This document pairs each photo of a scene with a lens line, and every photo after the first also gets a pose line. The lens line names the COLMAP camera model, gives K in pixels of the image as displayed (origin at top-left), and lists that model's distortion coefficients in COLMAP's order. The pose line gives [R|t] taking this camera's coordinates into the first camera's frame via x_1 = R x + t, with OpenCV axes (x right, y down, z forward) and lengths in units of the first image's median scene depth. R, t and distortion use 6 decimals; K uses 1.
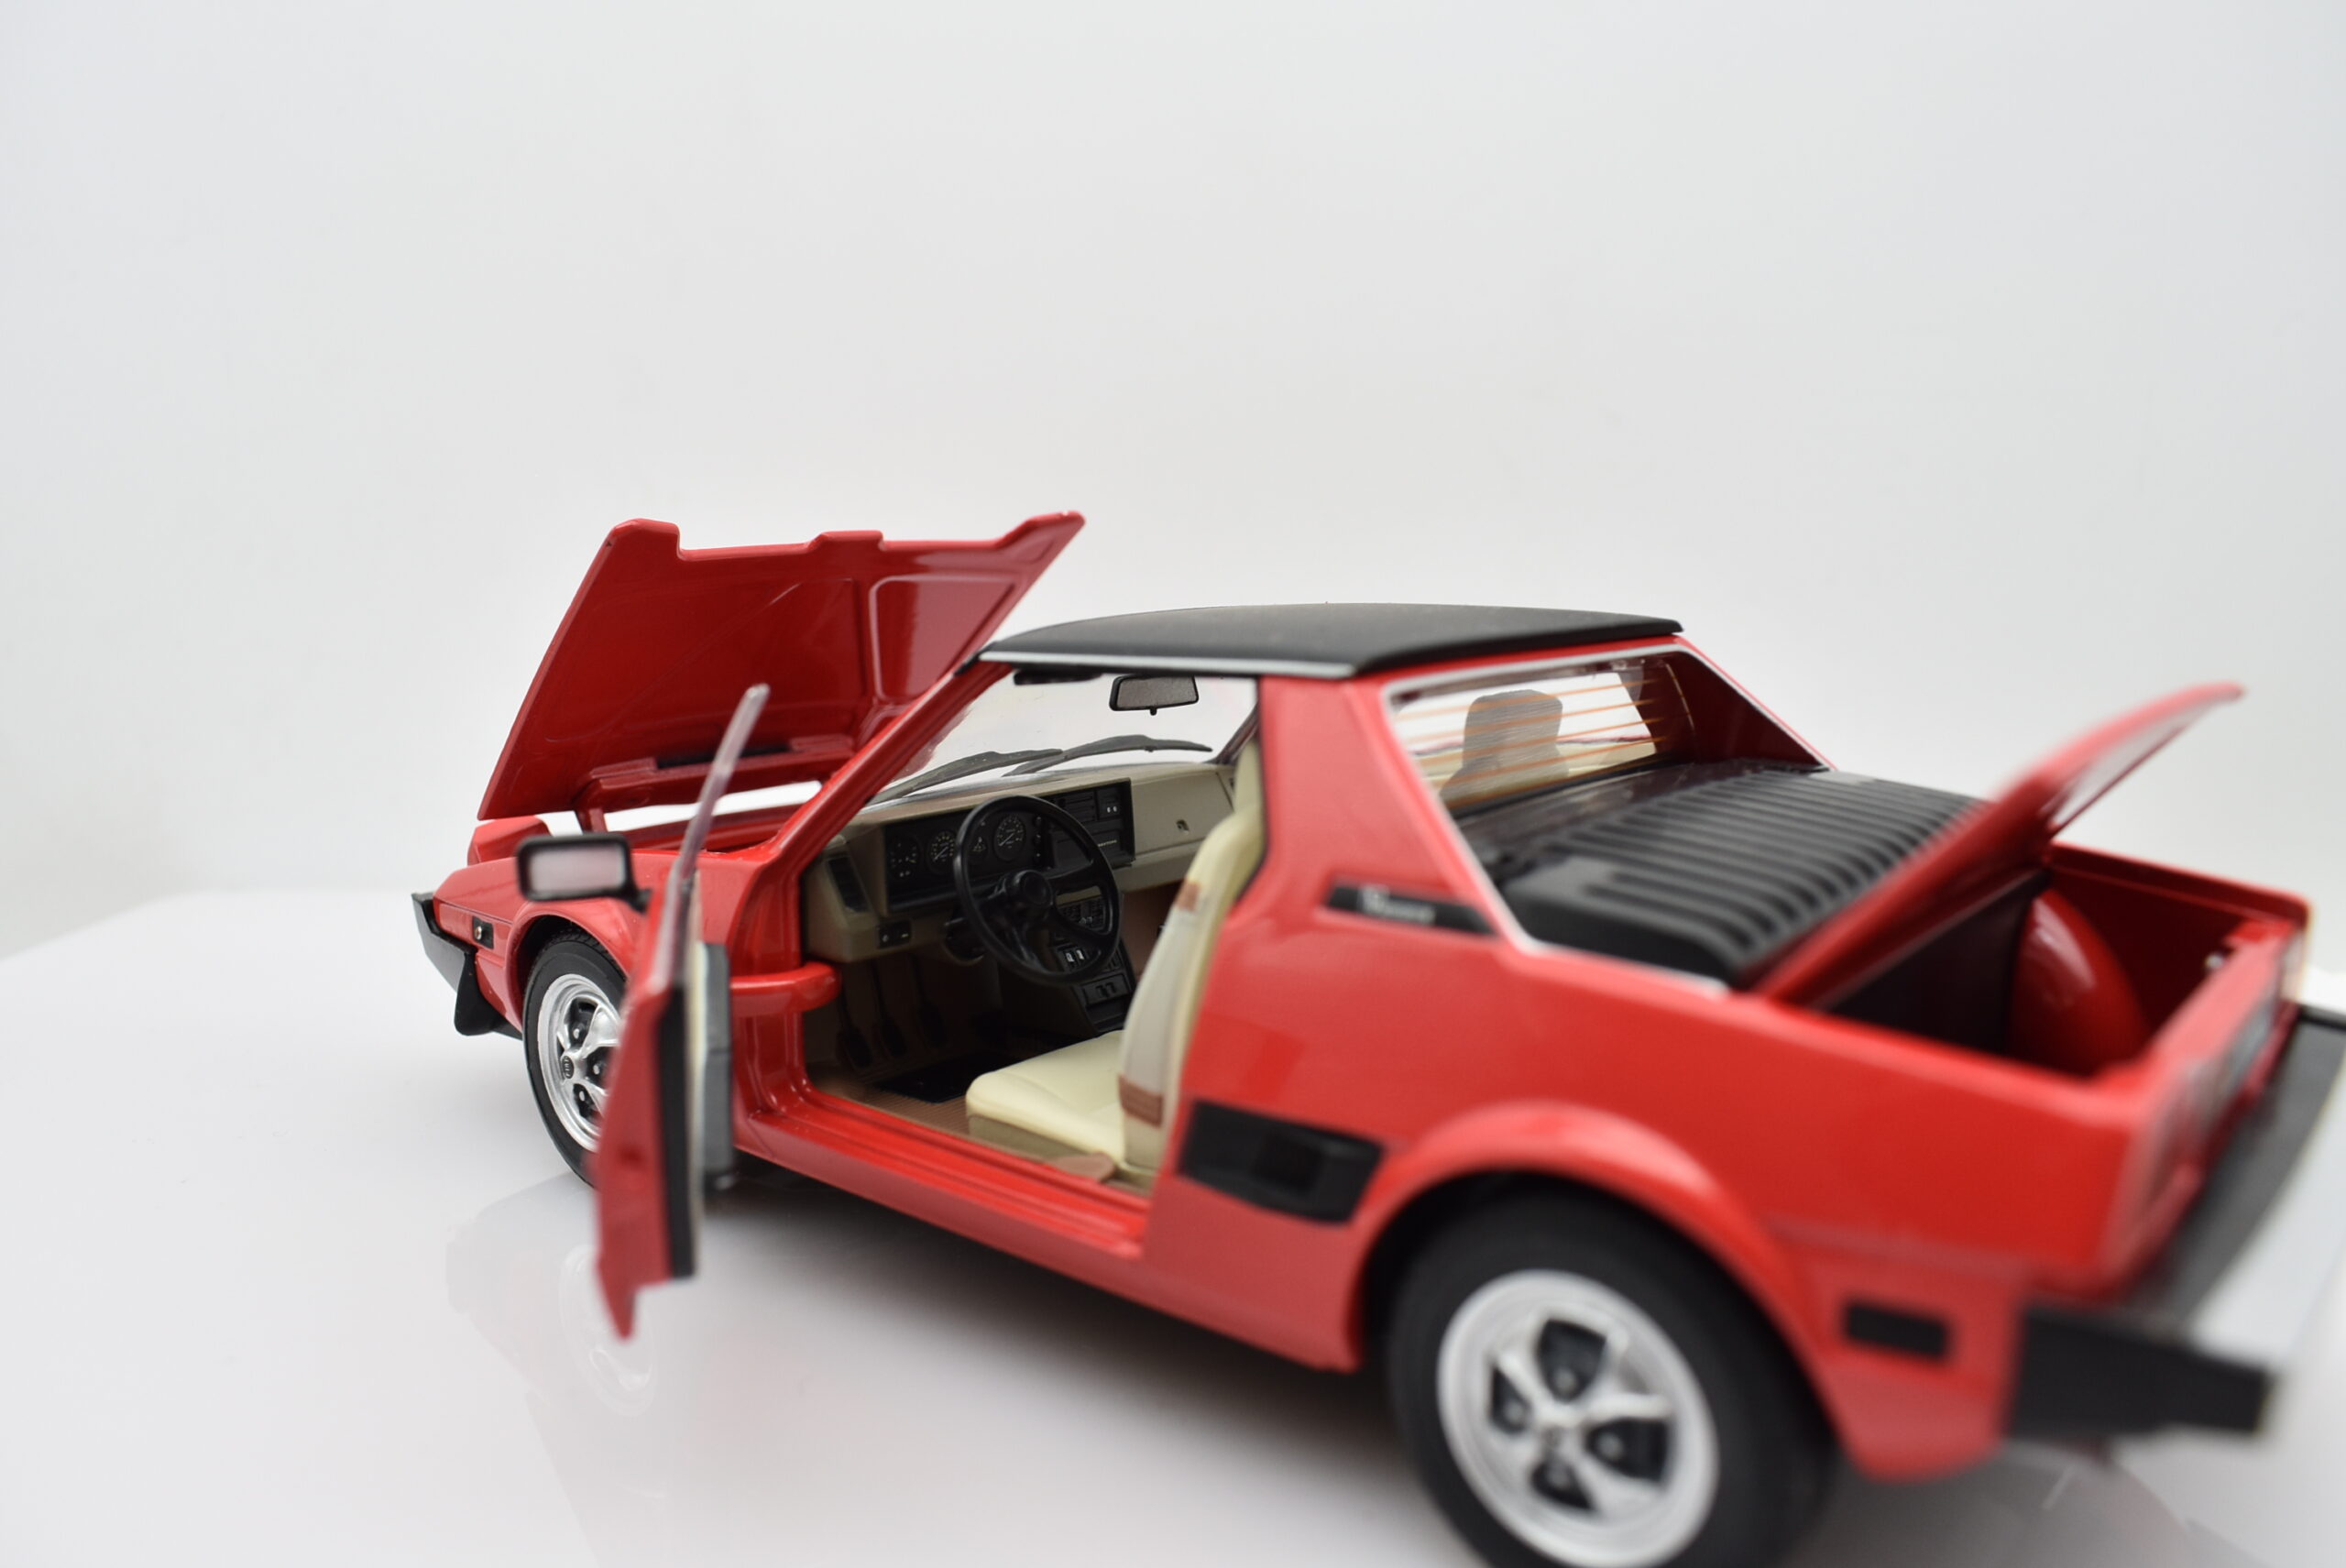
lens RADIAL K [[1795.5, 0, 1177.5], [0, 1795.5, 754.6], [0, 0, 1]] dist [-0.109099, -0.001618]
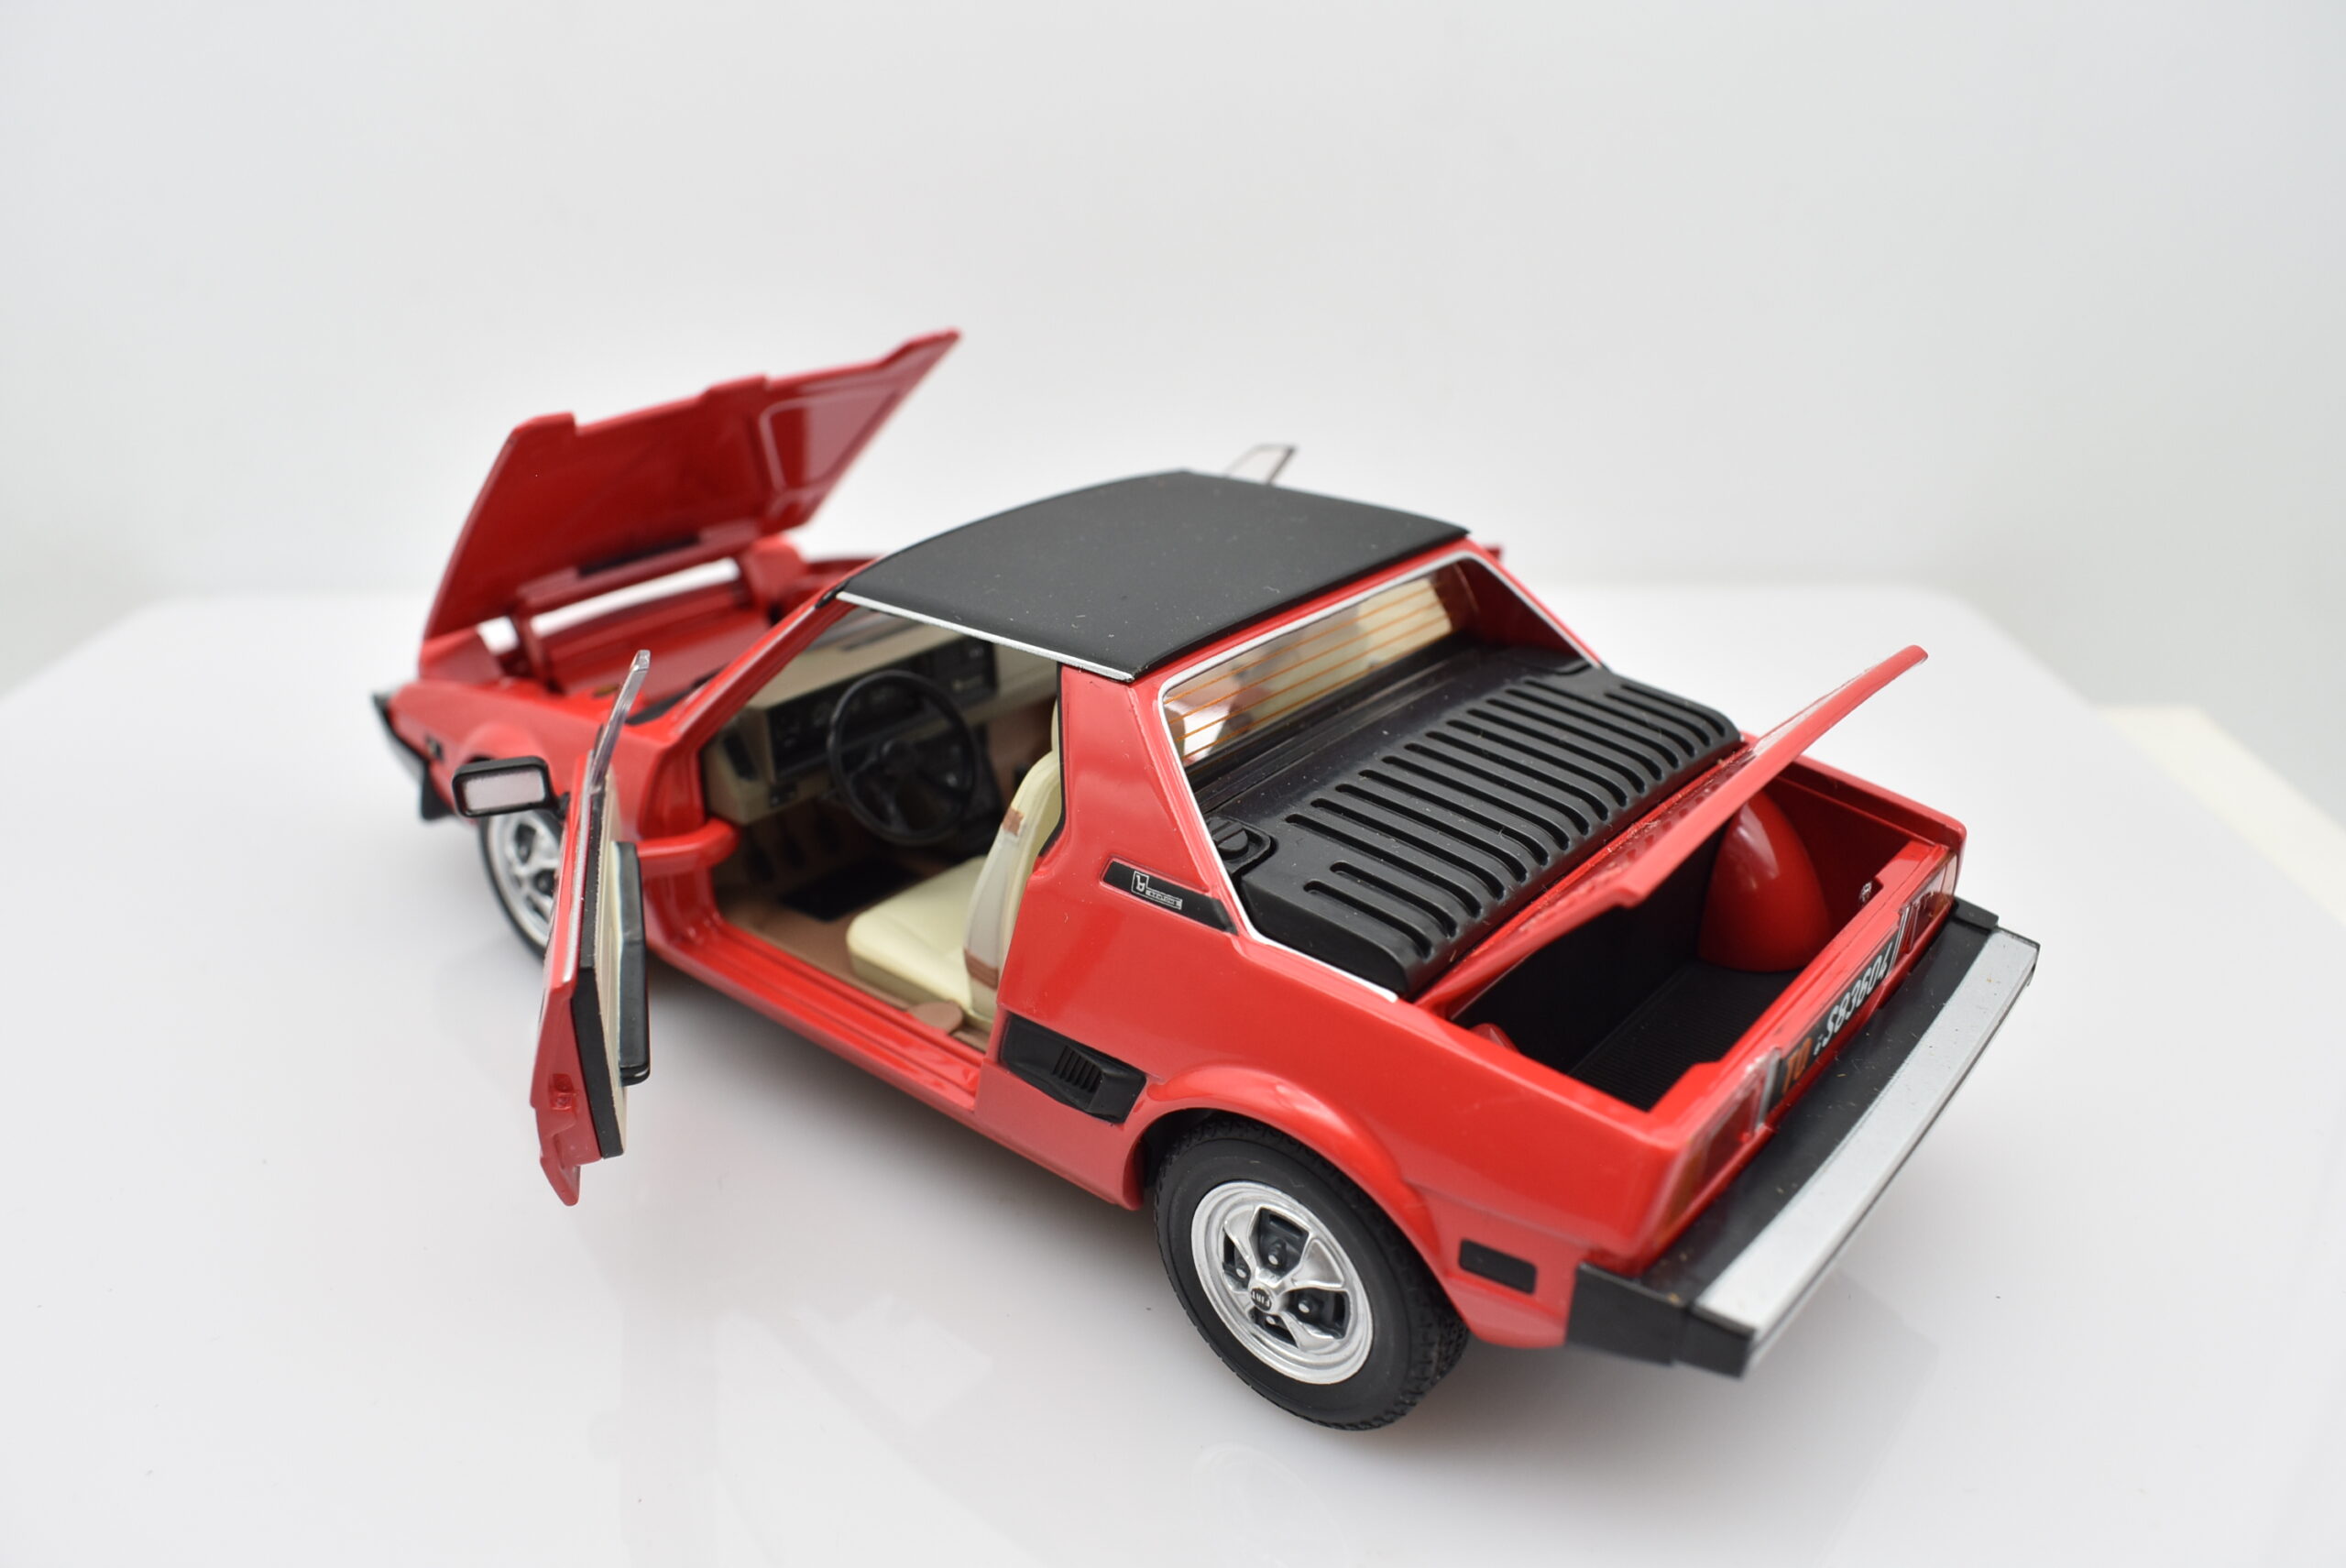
lens RADIAL K [[1795.5, 0, 1177.5], [0, 1795.5, 754.6], [0, 0, 1]] dist [-0.109099, -0.001618]
pose [[0.999925, -0.000757, 0.012231, 0.089378], [-0.002701, 0.959930, 0.280228, -0.263037], [-0.011953, -0.280240, 0.959856, -0.125373]]
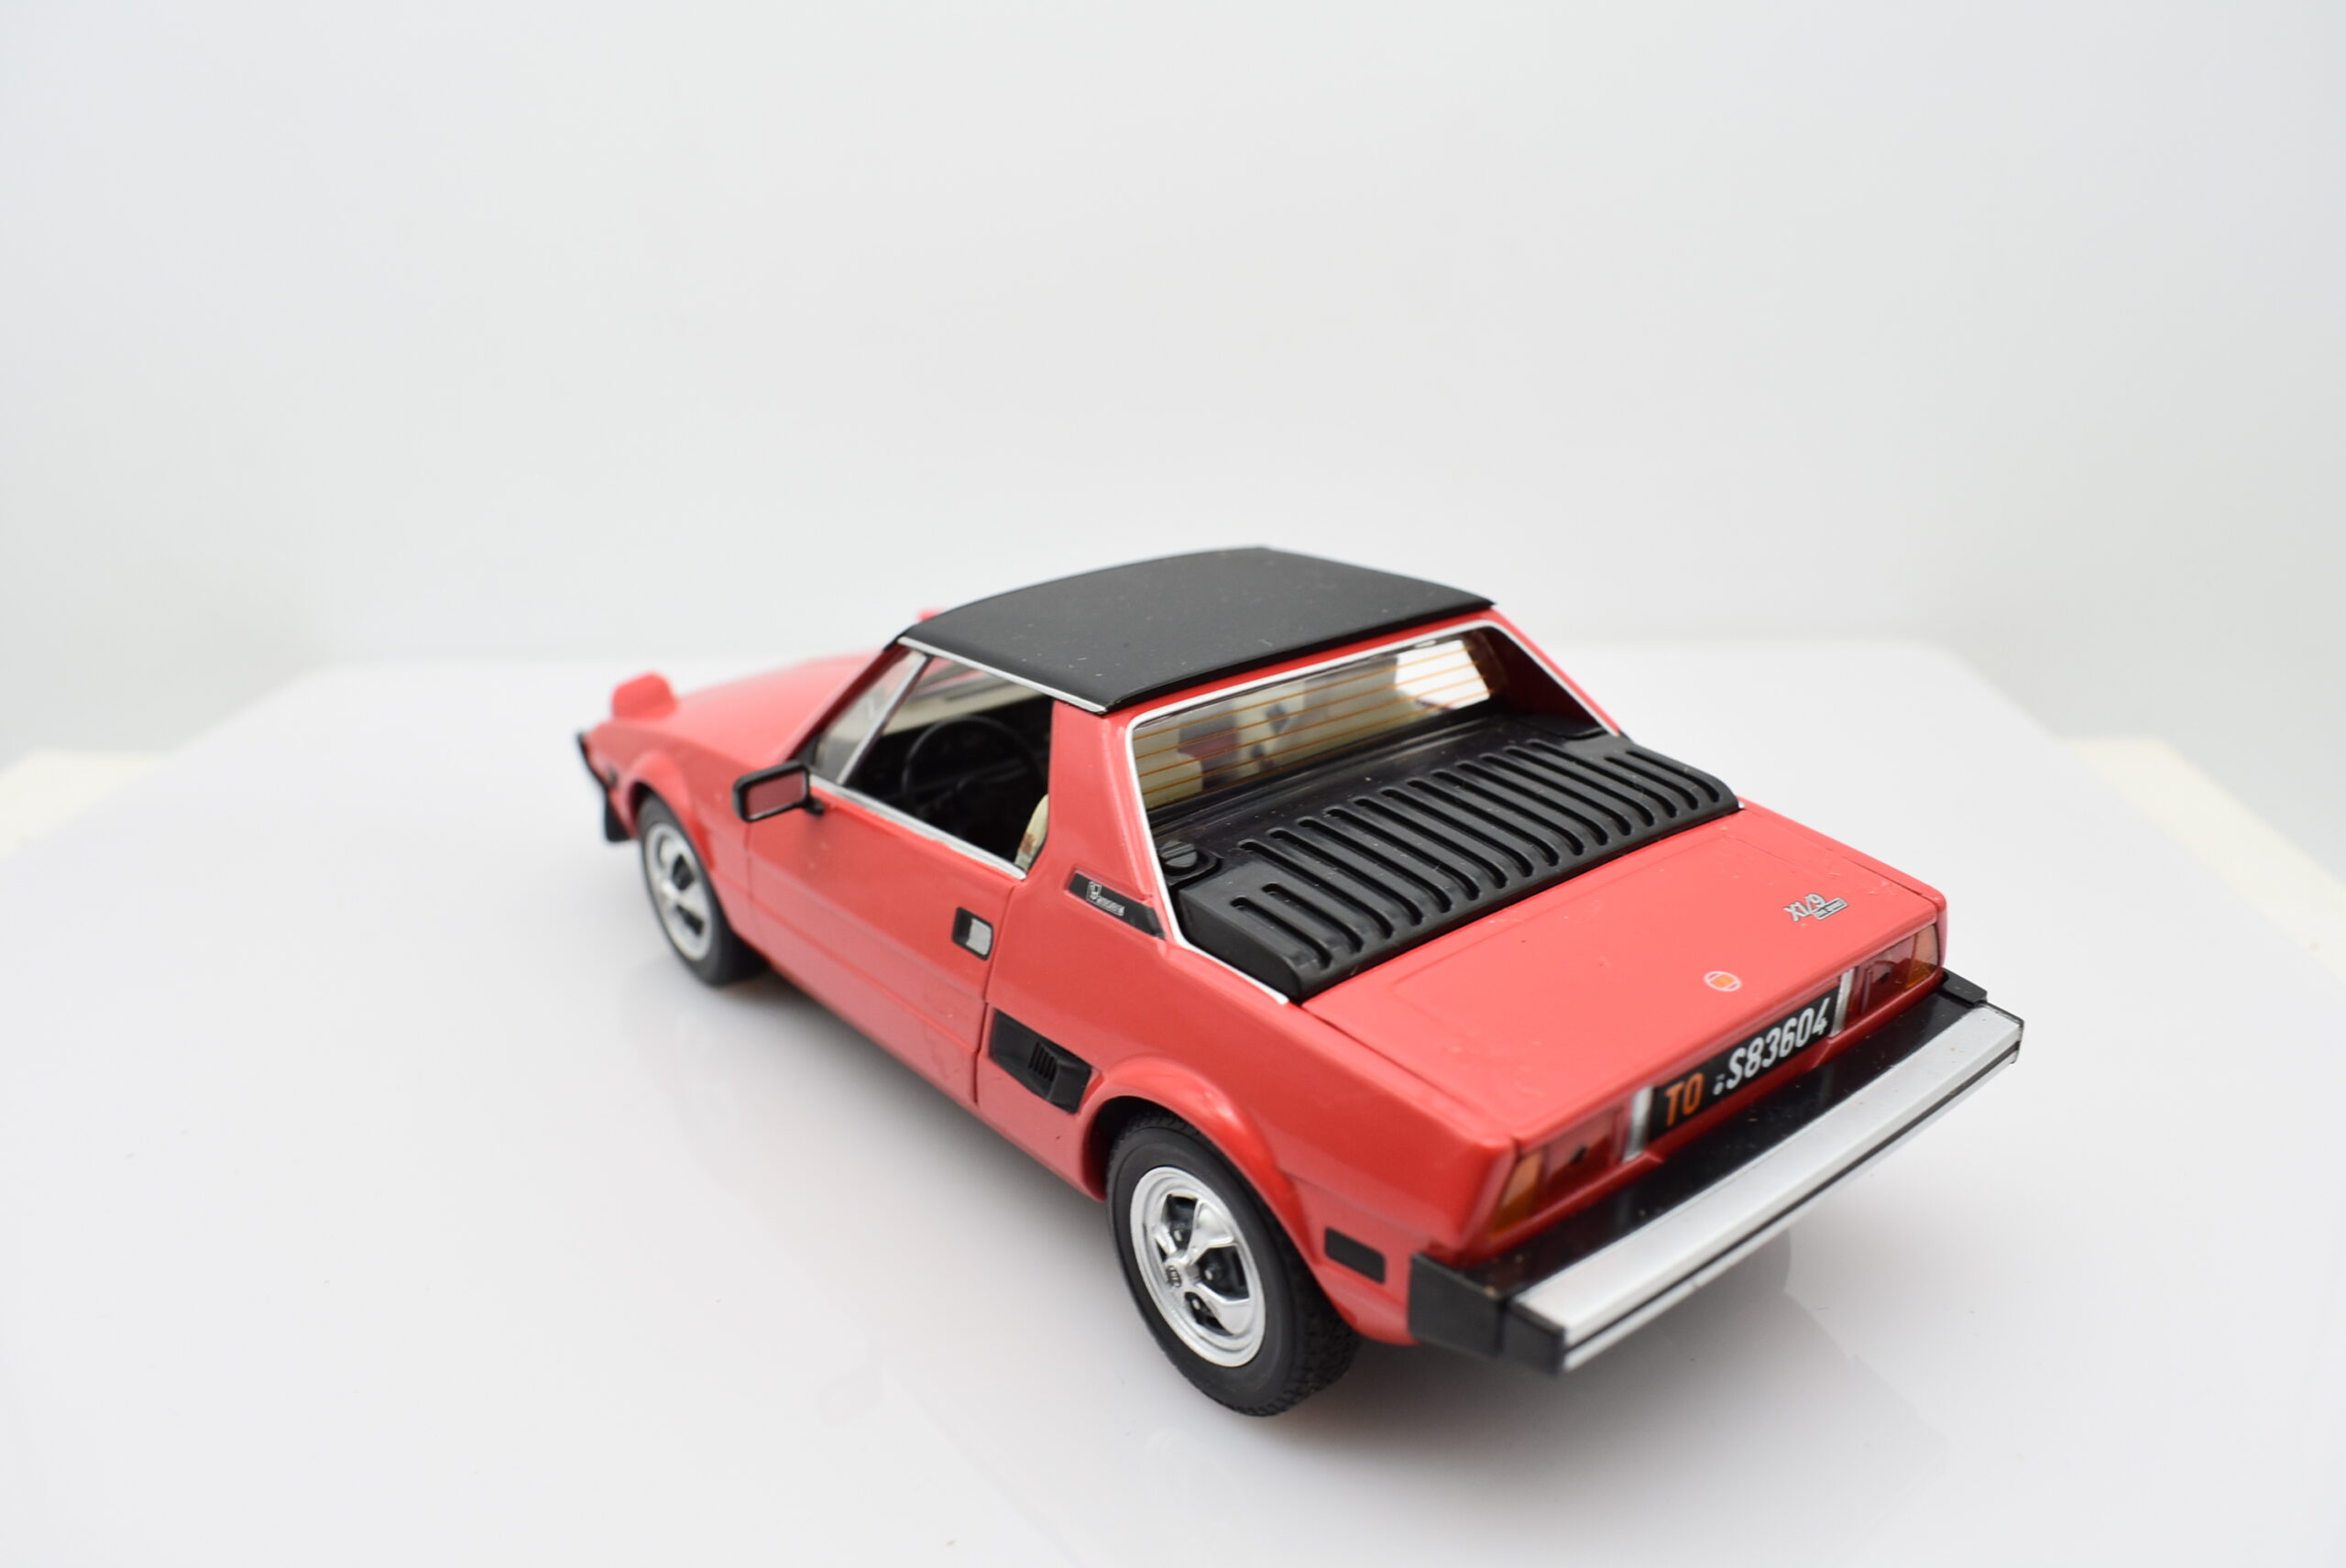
lens RADIAL K [[1795.5, 0, 1177.5], [0, 1795.5, 754.6], [0, 0, 1]] dist [-0.109099, -0.001618]
pose [[0.981455, 0.039991, -0.187475, 0.318589], [0.000656, 0.977291, 0.211902, -0.235500], [0.191692, -0.208095, 0.959141, -0.217852]]
